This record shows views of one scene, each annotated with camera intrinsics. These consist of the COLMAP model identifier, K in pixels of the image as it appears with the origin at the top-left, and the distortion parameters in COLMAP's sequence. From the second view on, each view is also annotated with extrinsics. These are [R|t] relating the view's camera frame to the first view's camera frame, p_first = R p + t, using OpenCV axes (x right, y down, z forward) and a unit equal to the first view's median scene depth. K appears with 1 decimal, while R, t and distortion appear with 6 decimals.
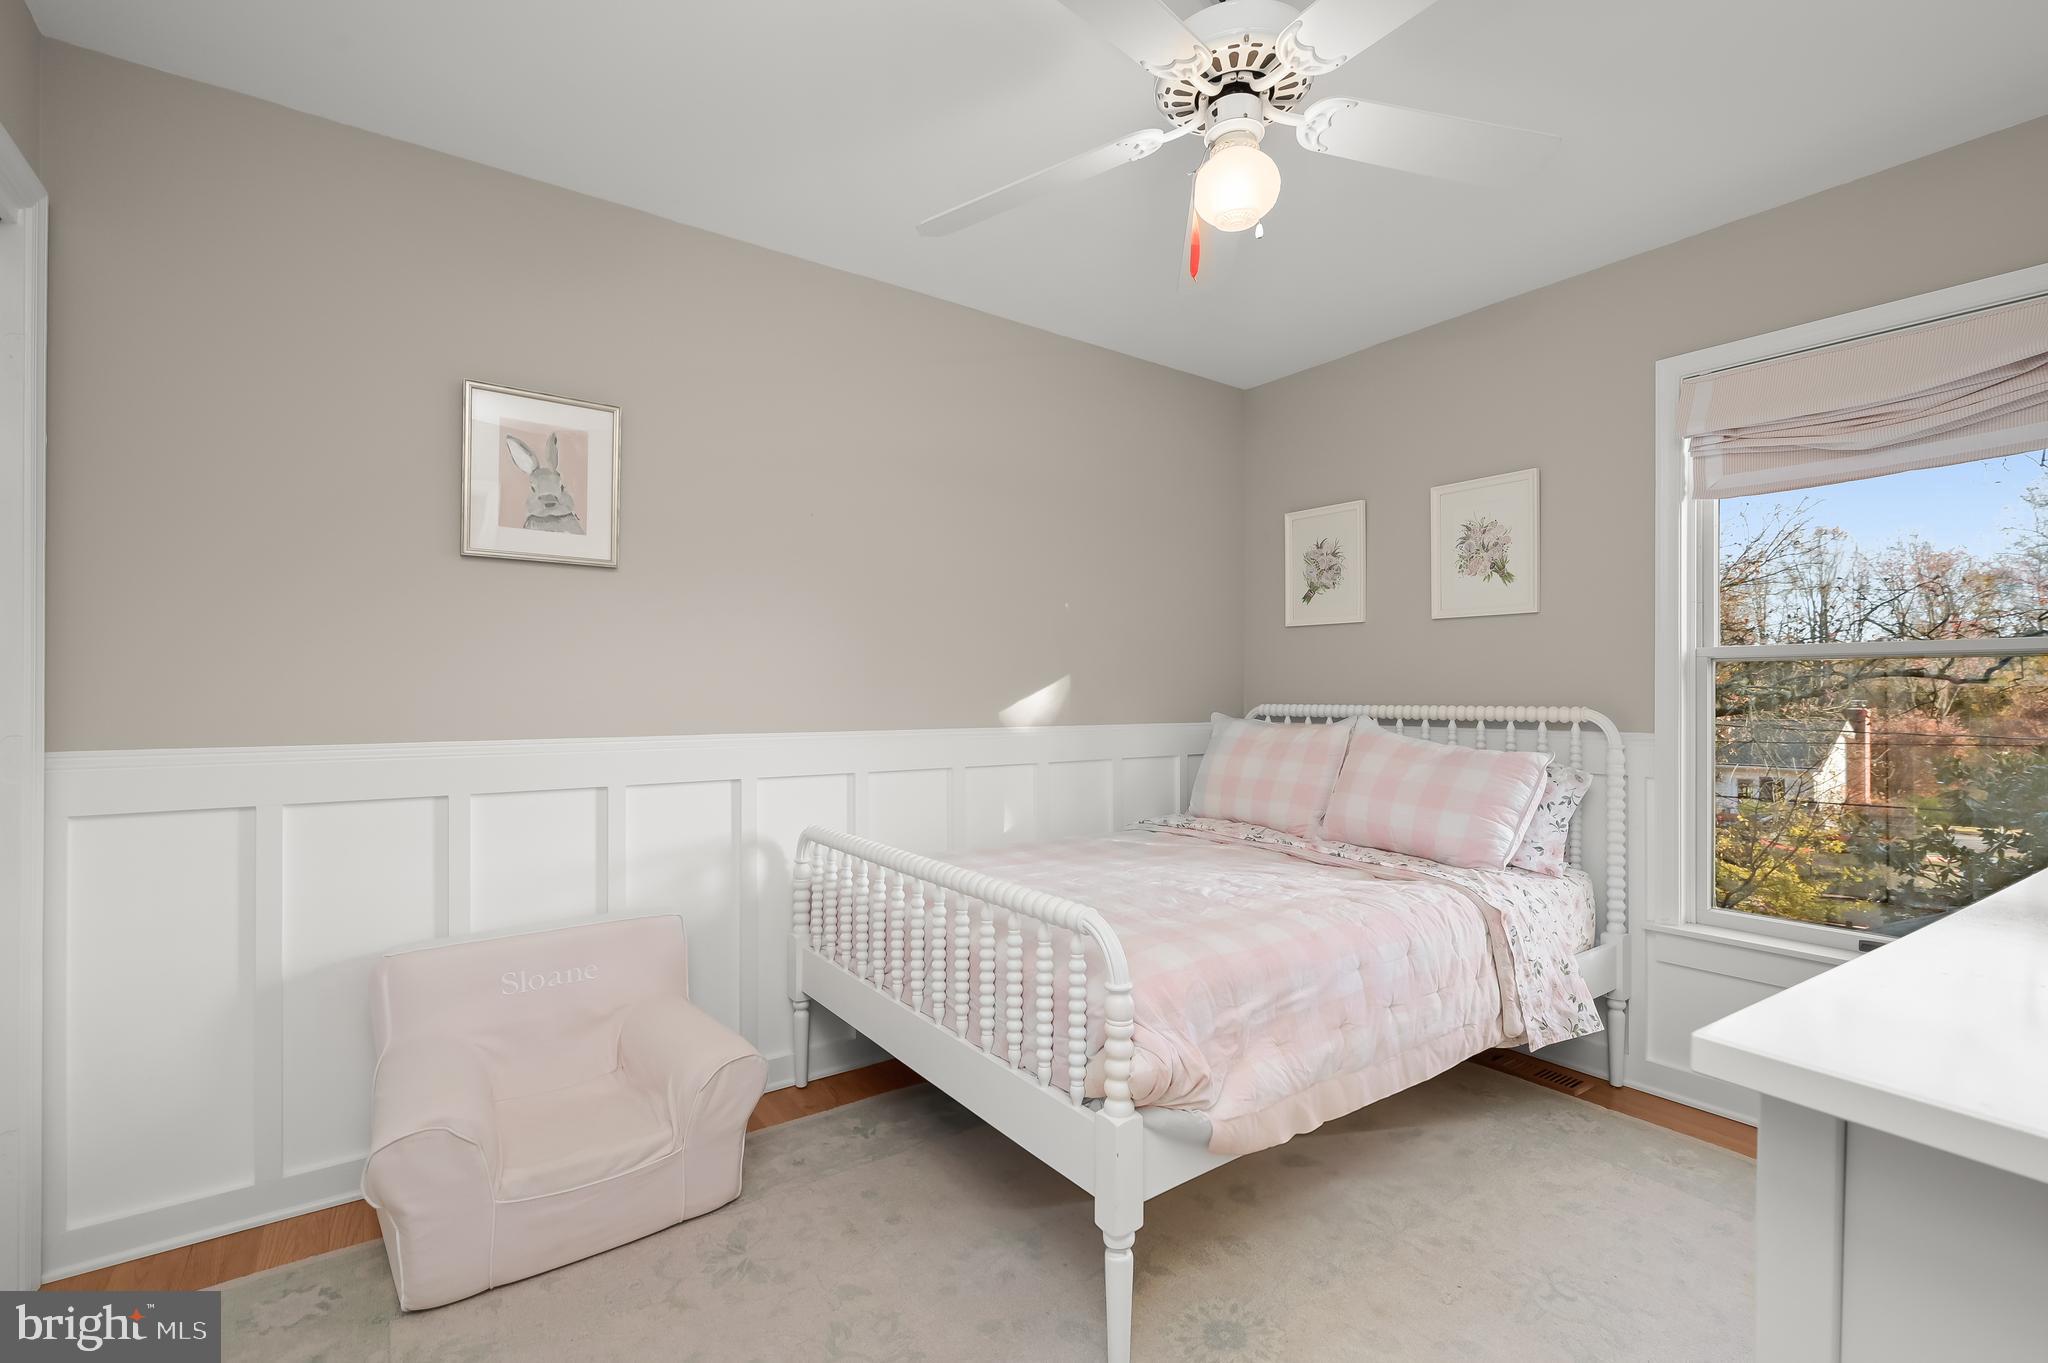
lens RADIAL K [[904.6, 0, 1015.2], [0, 904.6, 713.9], [0, 0, 1]] dist [0.000173, -0.000288]
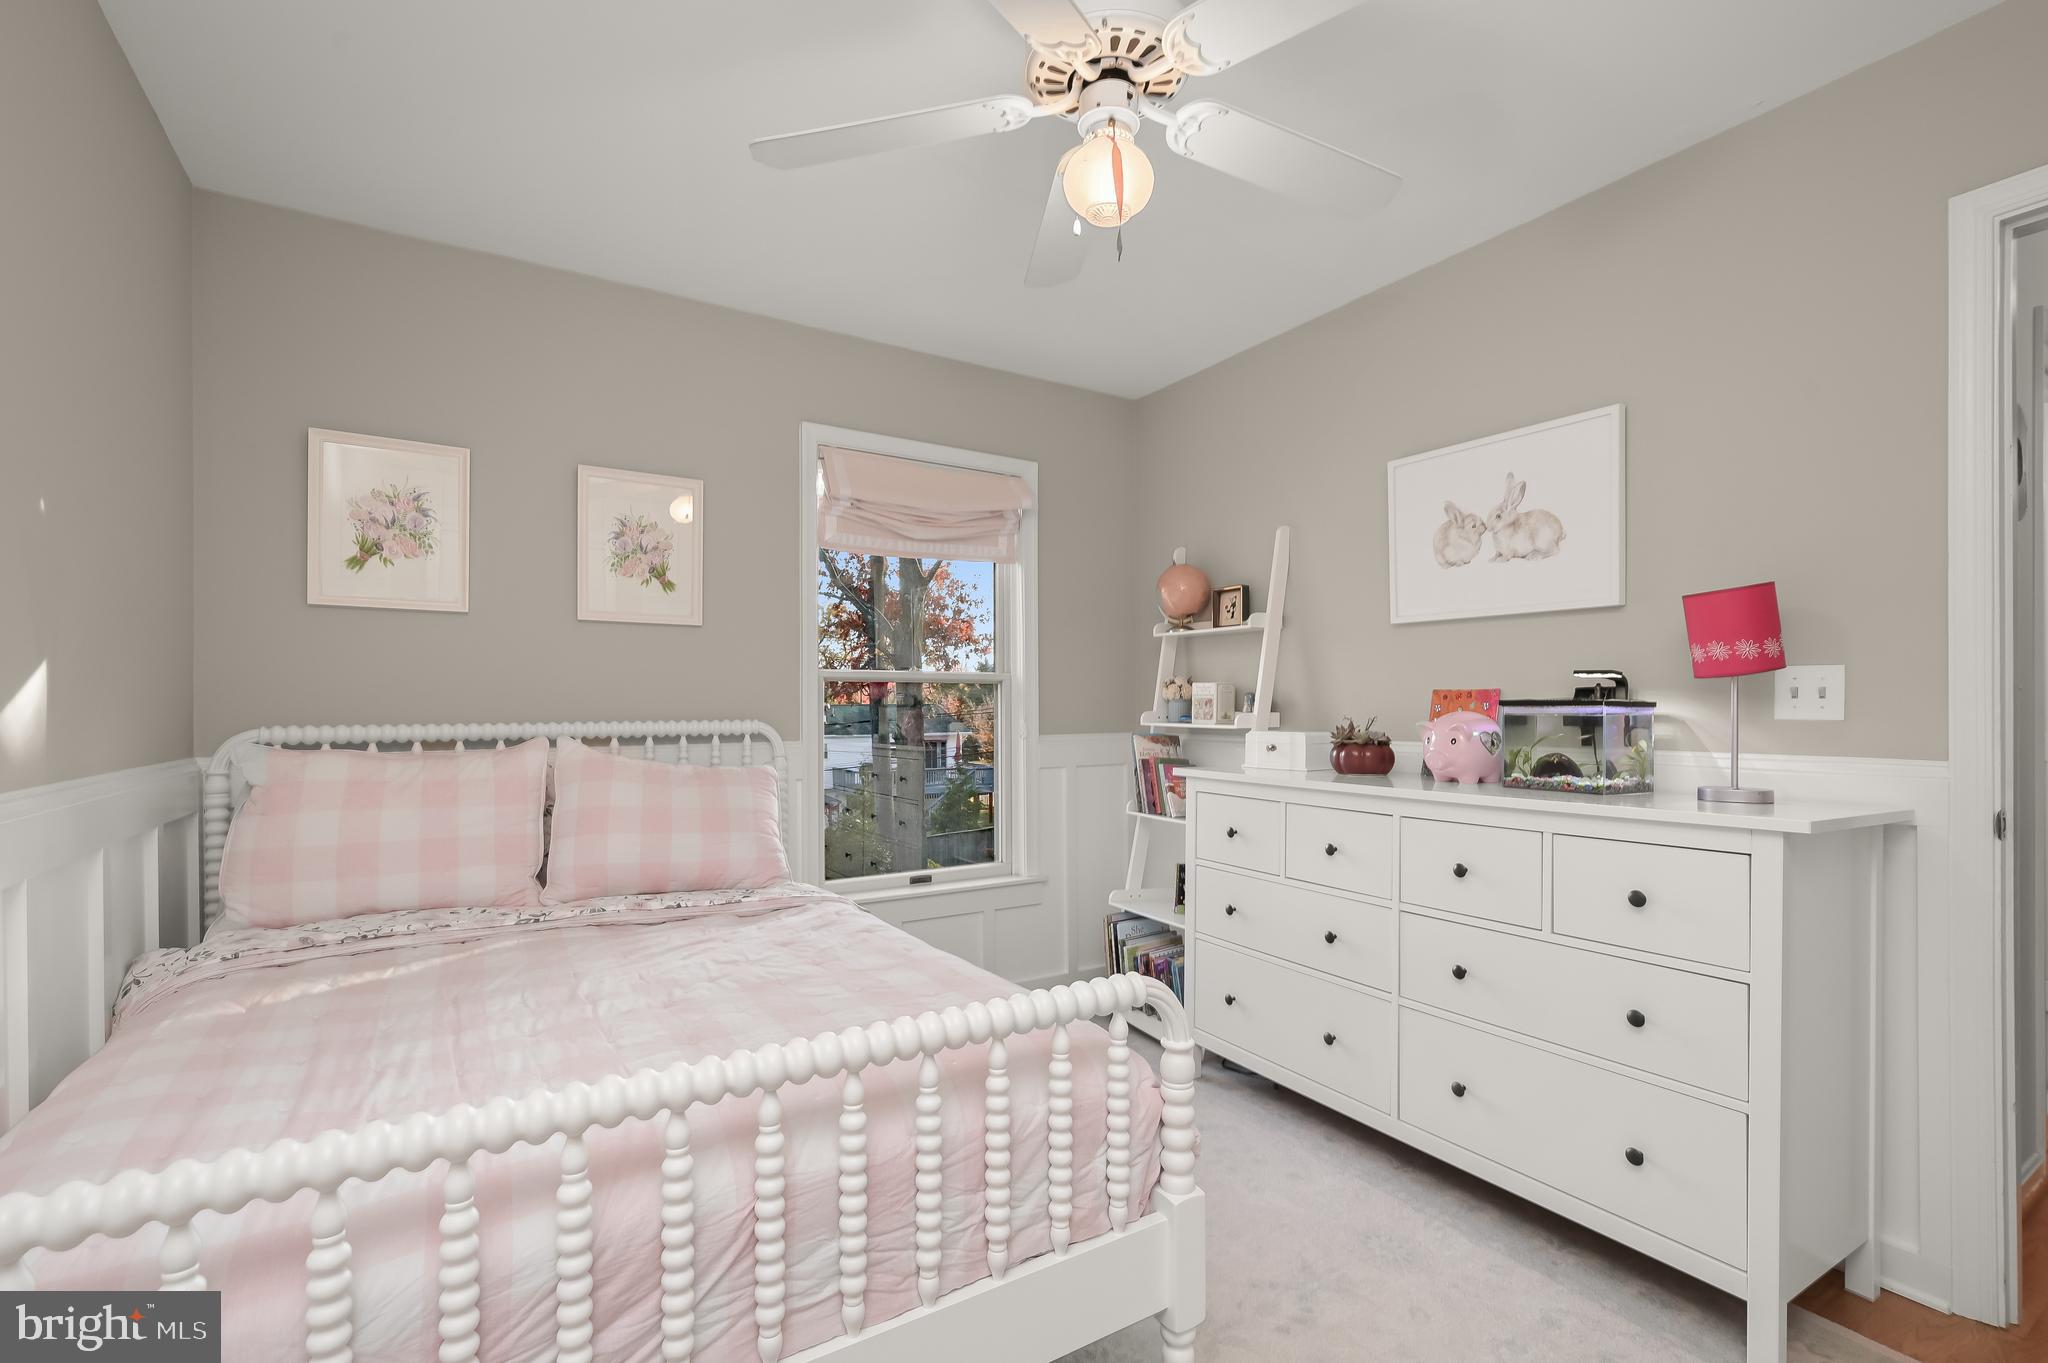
lens RADIAL K [[904.6, 0, 1015.2], [0, 904.6, 713.9], [0, 0, 1]] dist [0.000173, -0.000288]
pose [[0.095526, -0.008037, 0.995395, -0.369403], [0.026992, 0.999621, 0.005481, -0.010762], [-0.995061, 0.026344, 0.095706, 0.546700]]
